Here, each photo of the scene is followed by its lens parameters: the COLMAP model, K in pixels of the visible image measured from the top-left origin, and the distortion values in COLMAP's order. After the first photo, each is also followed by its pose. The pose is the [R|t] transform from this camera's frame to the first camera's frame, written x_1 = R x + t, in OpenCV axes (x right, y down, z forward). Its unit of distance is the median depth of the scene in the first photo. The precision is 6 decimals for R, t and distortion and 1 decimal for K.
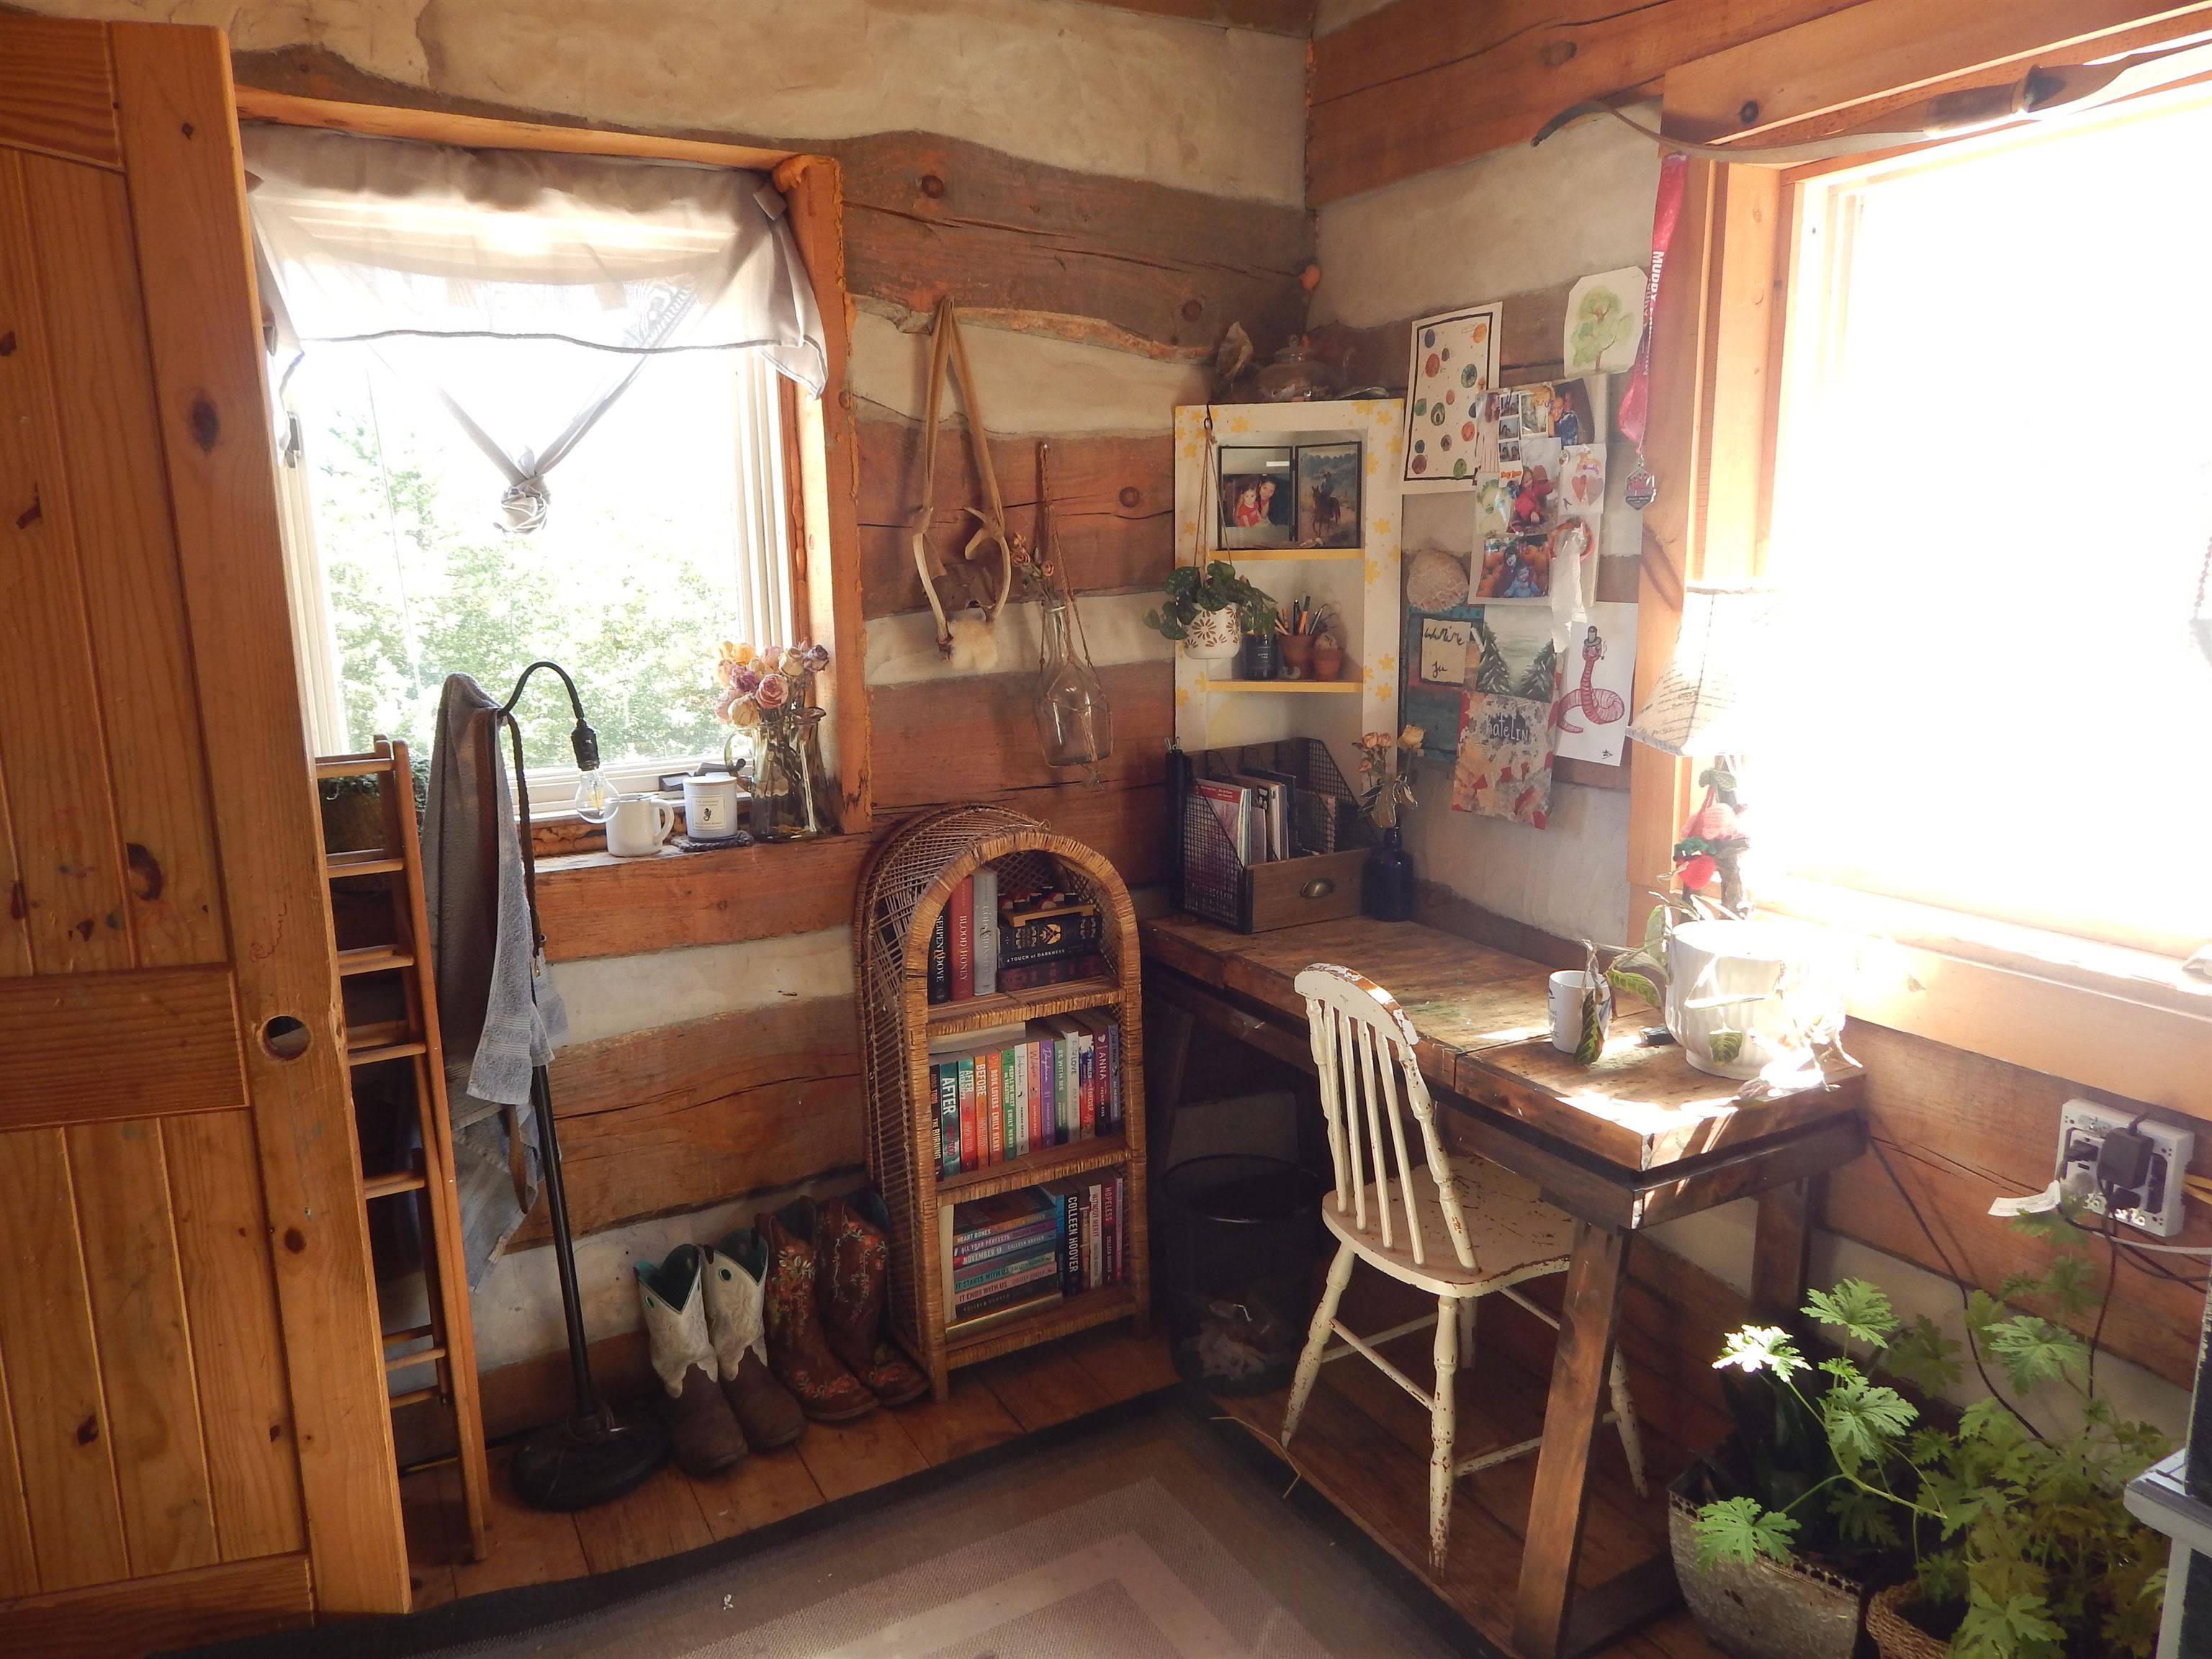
lens RADIAL K [[1449.2, 0, 1108.5], [0, 1449.2, 821.7], [0, 0, 1]] dist [0.002775, -0.008913]
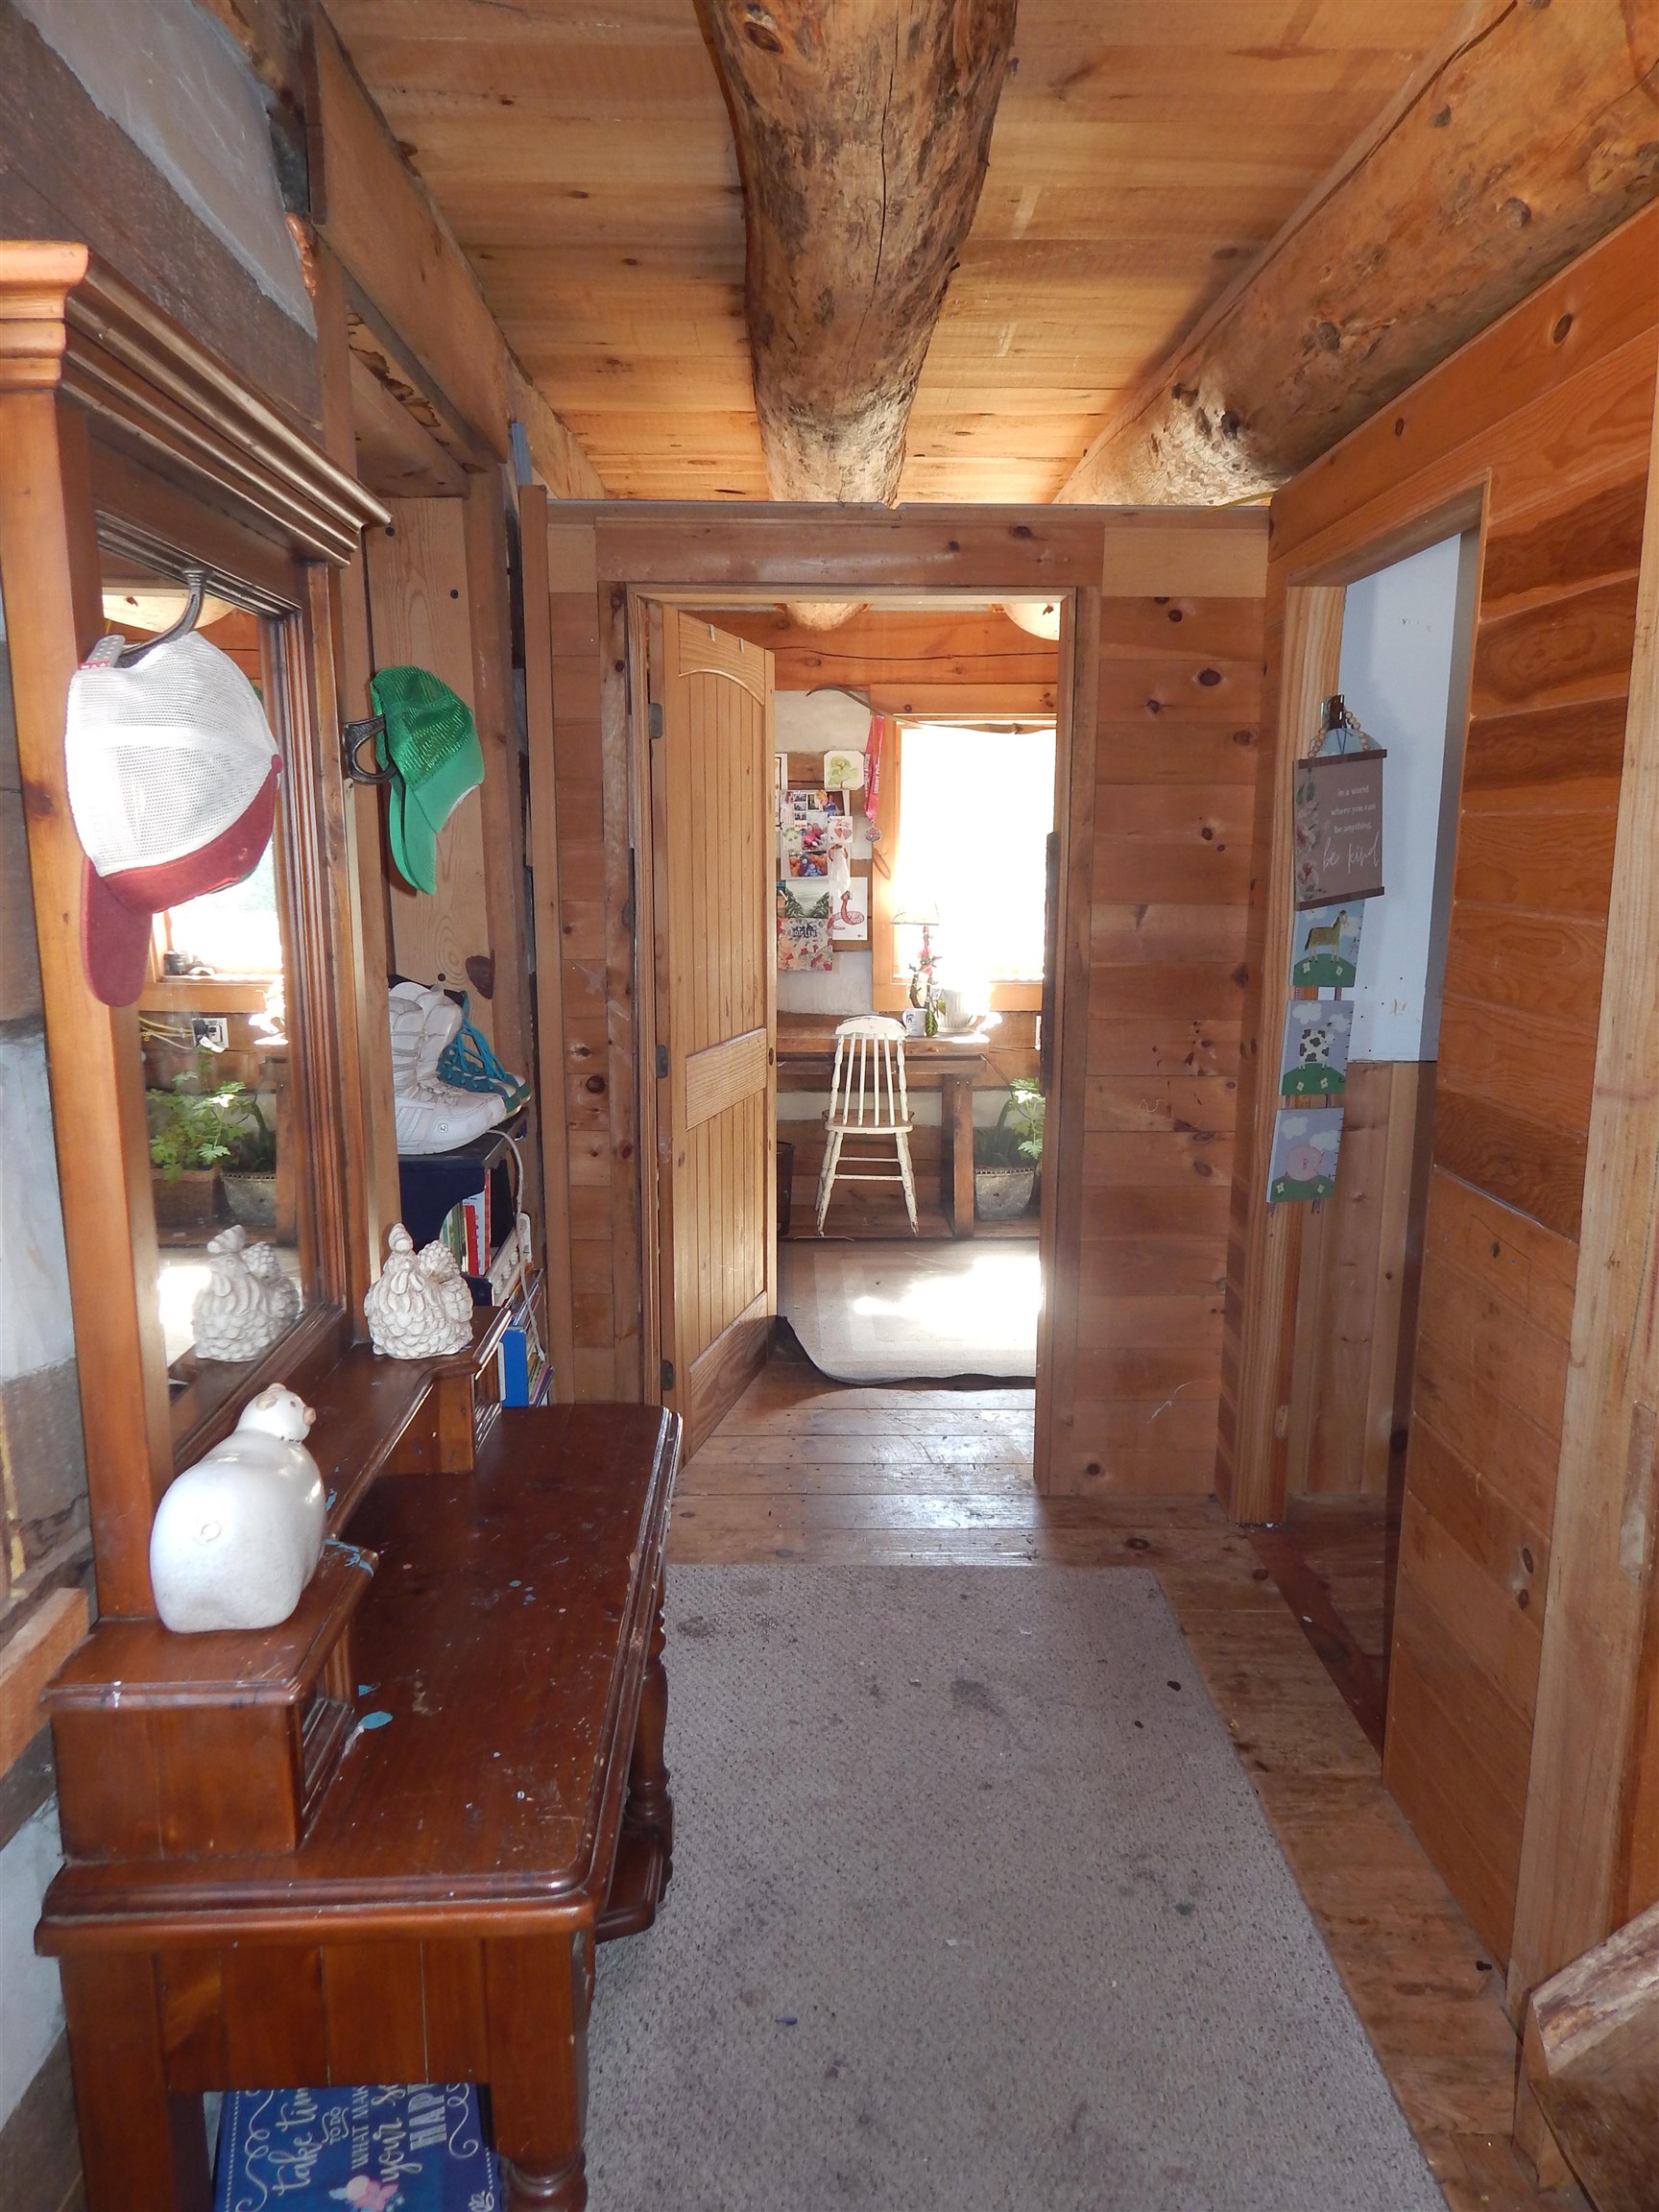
lens RADIAL K [[1449.2, 0, 826.3], [0, 1449.2, 1109.8], [0, 0, 1]] dist [0.002775, -0.008913]
pose [[0.476357, -0.148107, 0.866688, -1.935723], [0.162000, 0.983619, 0.079049, 0.043944], [-0.864199, 0.102748, 0.492548, -0.187104]]
